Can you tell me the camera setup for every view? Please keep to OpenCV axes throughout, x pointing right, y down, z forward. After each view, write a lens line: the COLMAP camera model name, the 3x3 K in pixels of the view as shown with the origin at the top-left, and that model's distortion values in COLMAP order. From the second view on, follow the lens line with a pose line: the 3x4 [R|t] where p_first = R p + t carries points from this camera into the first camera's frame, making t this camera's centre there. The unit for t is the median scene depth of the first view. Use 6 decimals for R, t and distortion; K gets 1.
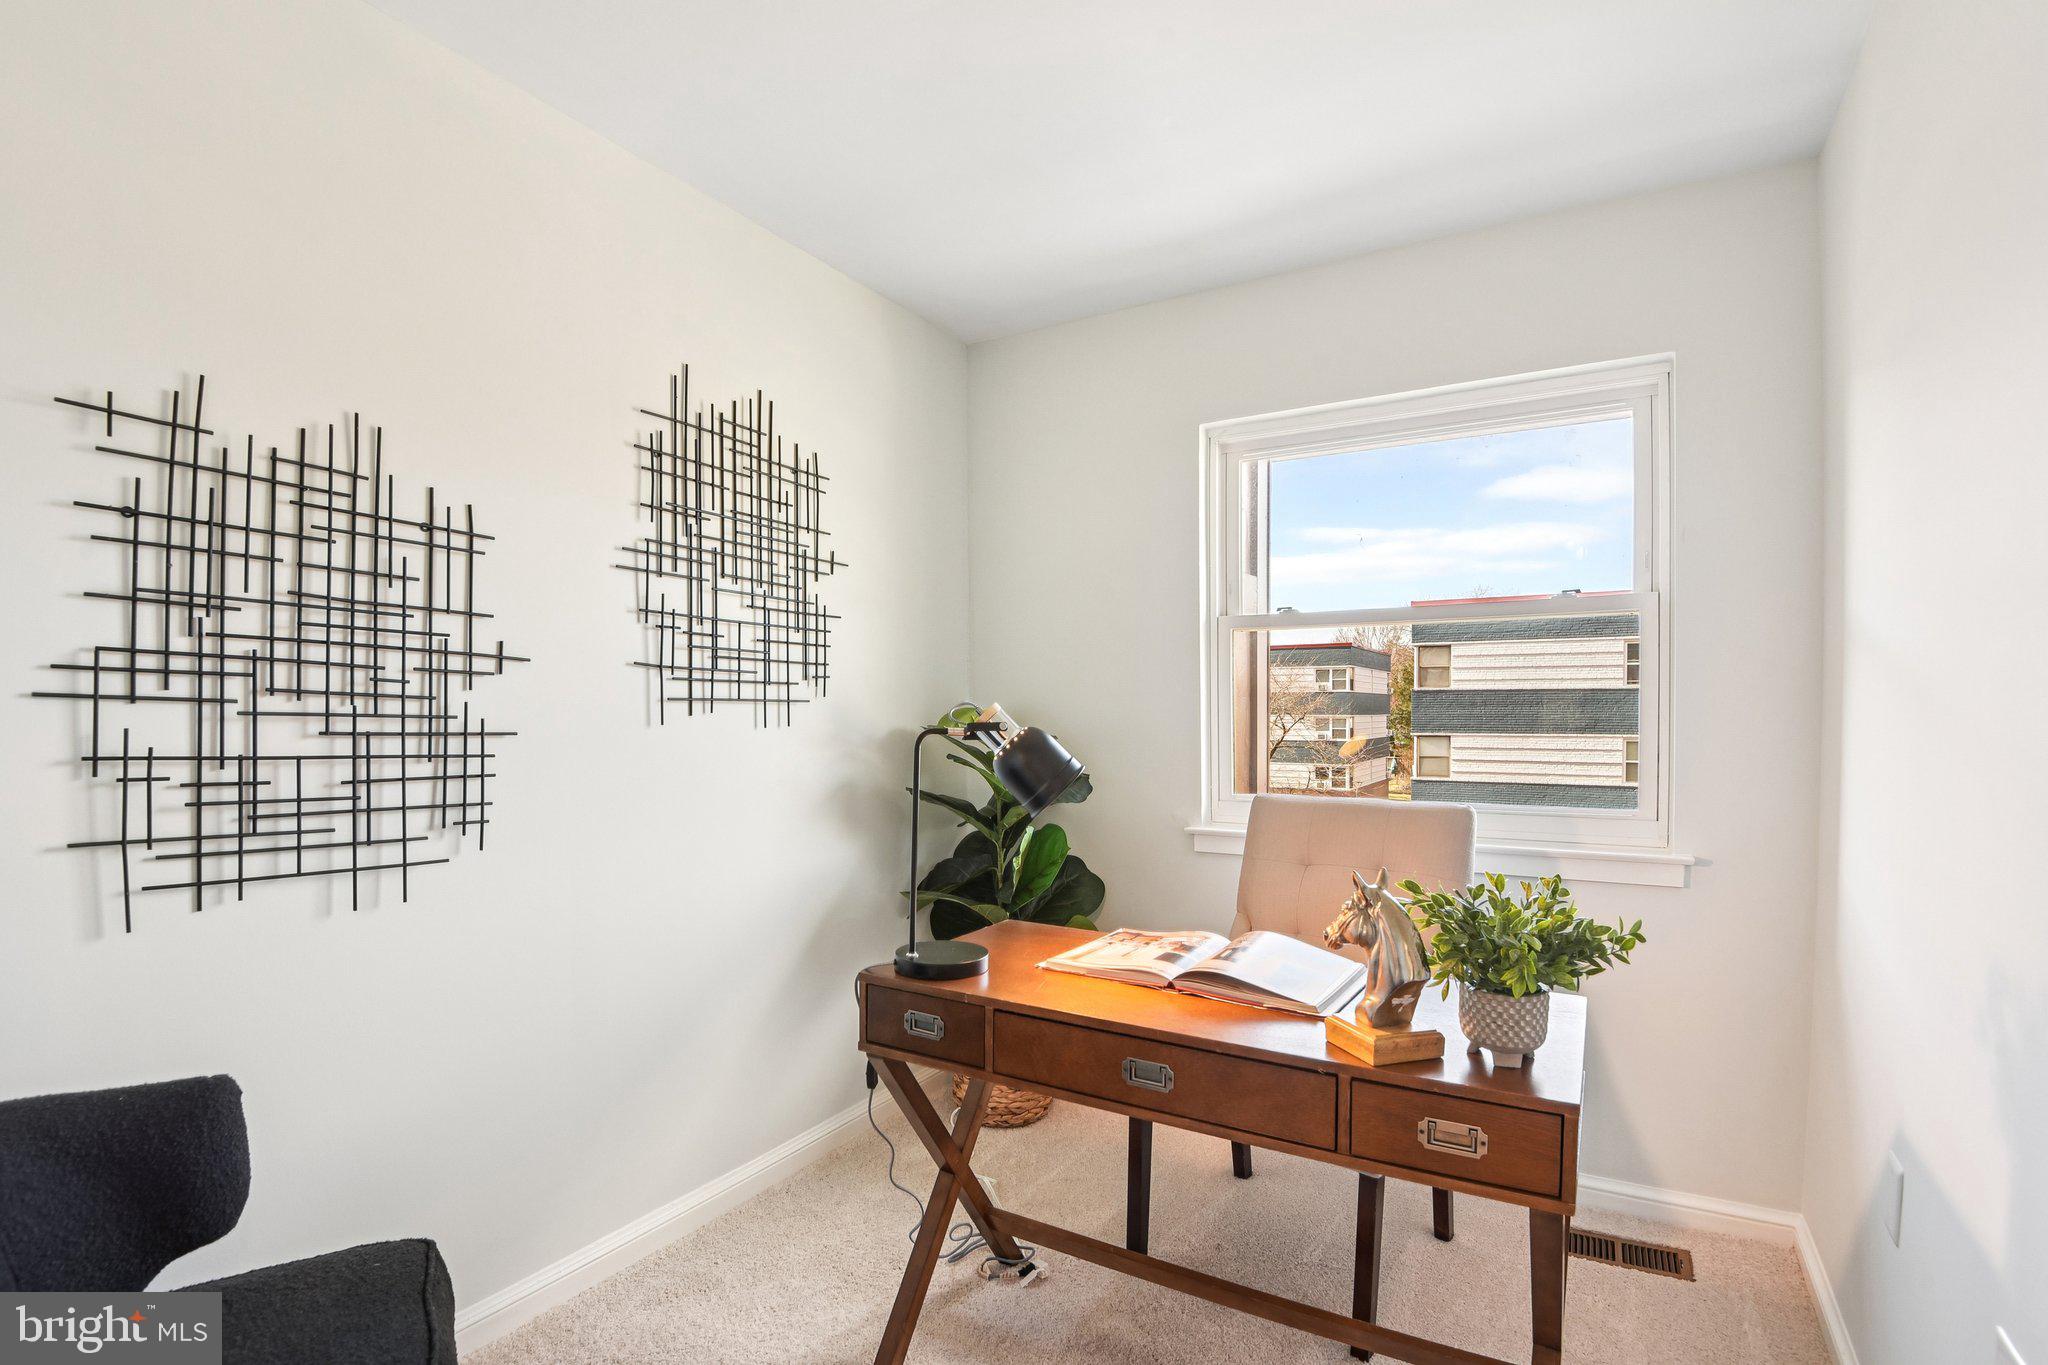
lens RADIAL K [[972.2, 0, 1024.6], [0, 972.2, 699.0], [0, 0, 1]] dist [-0.001381, -0.024777]
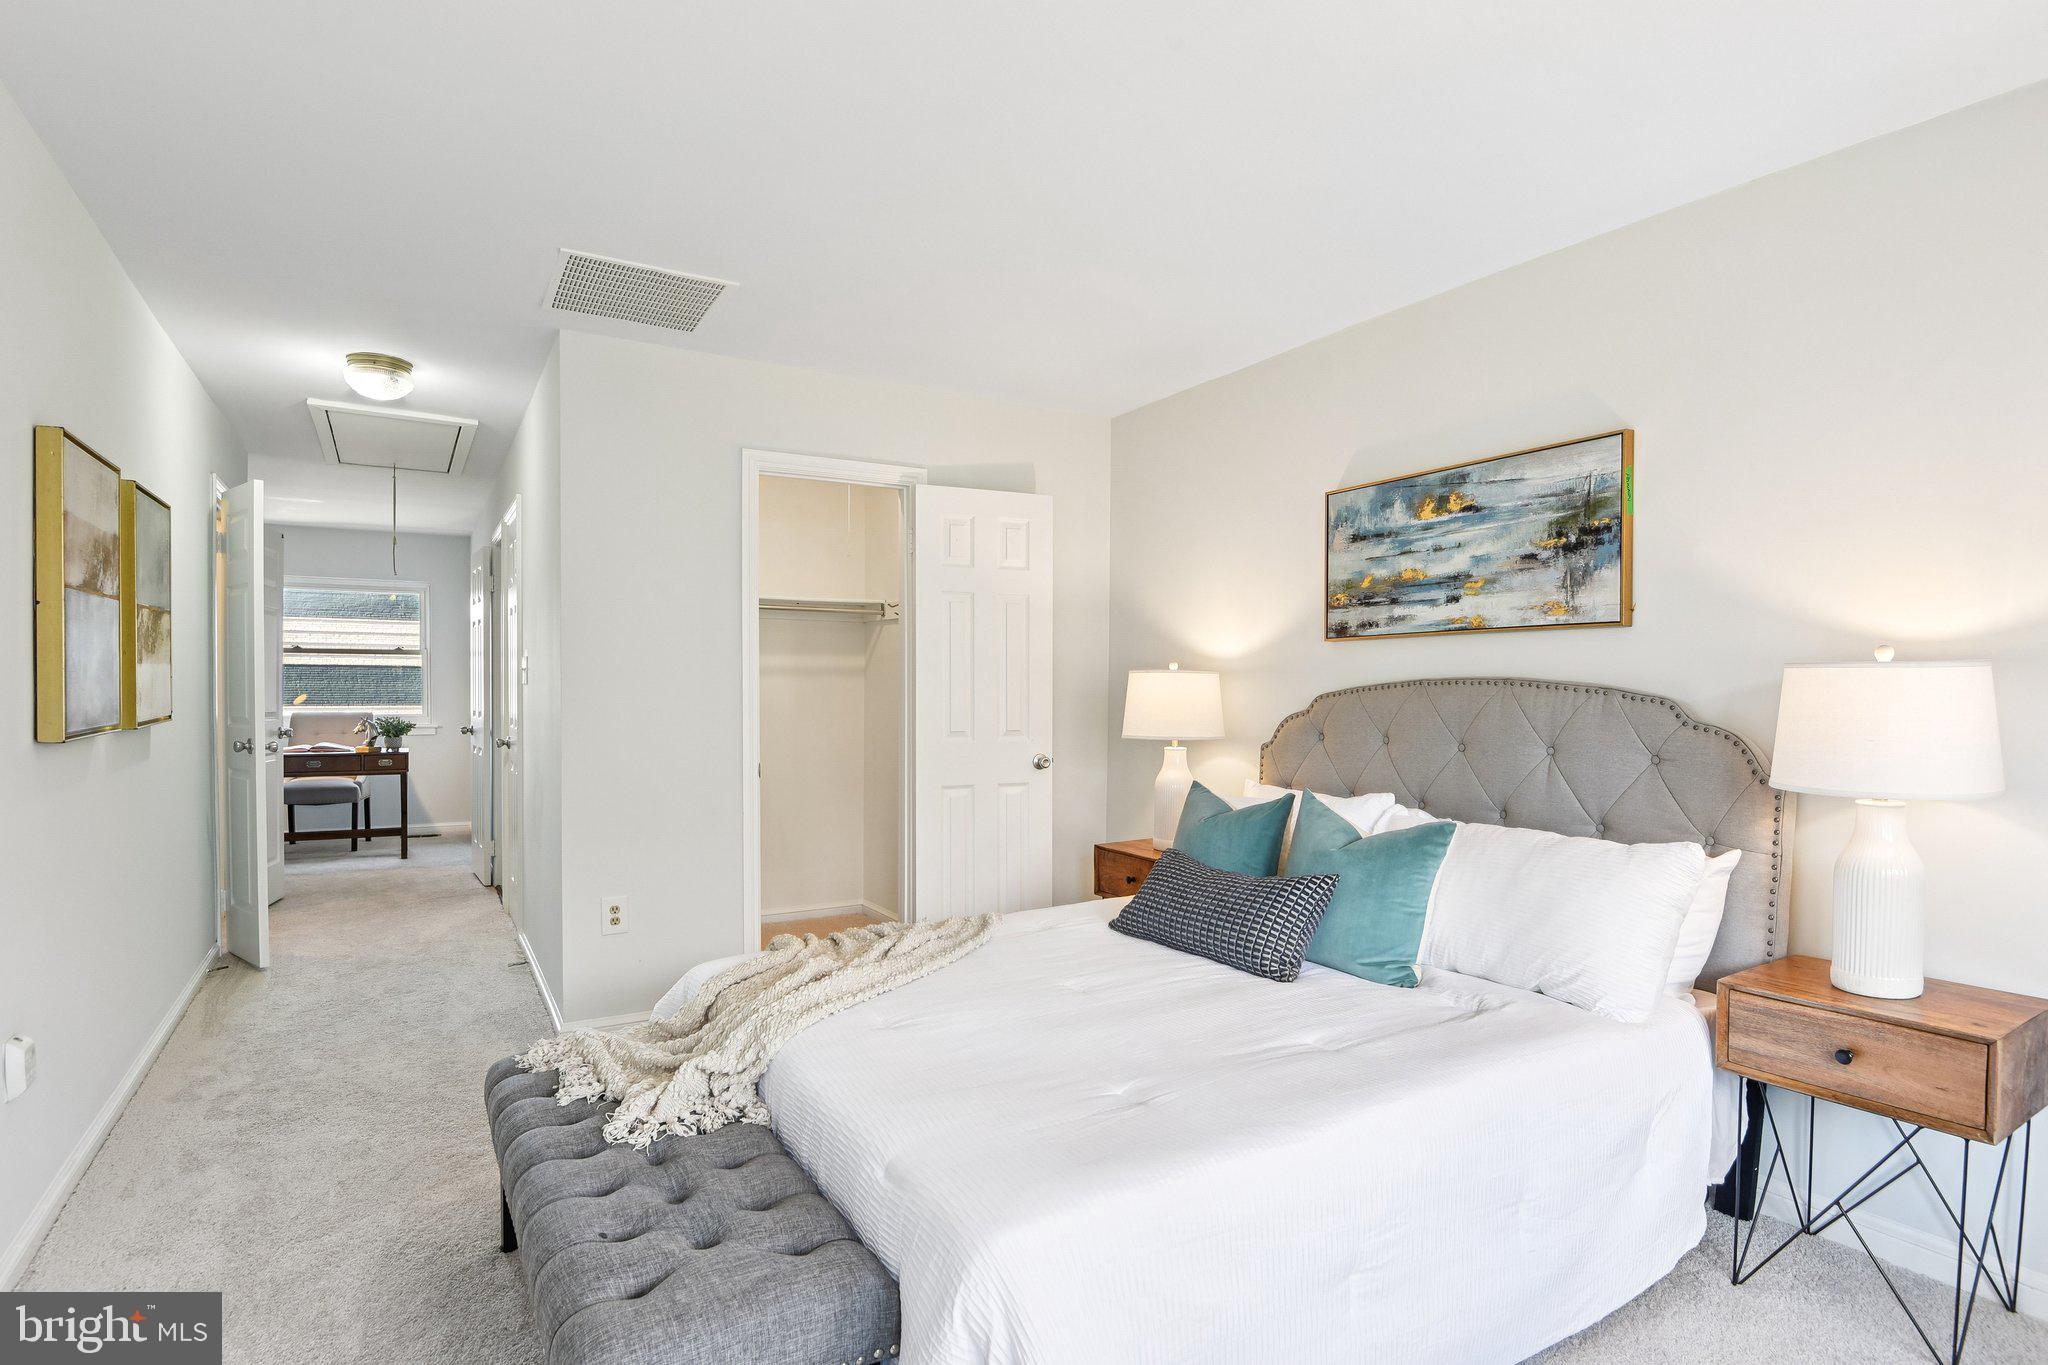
lens RADIAL K [[1049.0, 0, 1017.7], [0, 1049.0, 709.1], [0, 0, 1]] dist [0.001684, -0.028080]
pose [[0.486868, -0.008432, 0.873435, -2.866980], [-0.021907, 0.999521, 0.021861, -0.057663], [-0.873201, -0.029777, 0.486450, -4.815276]]
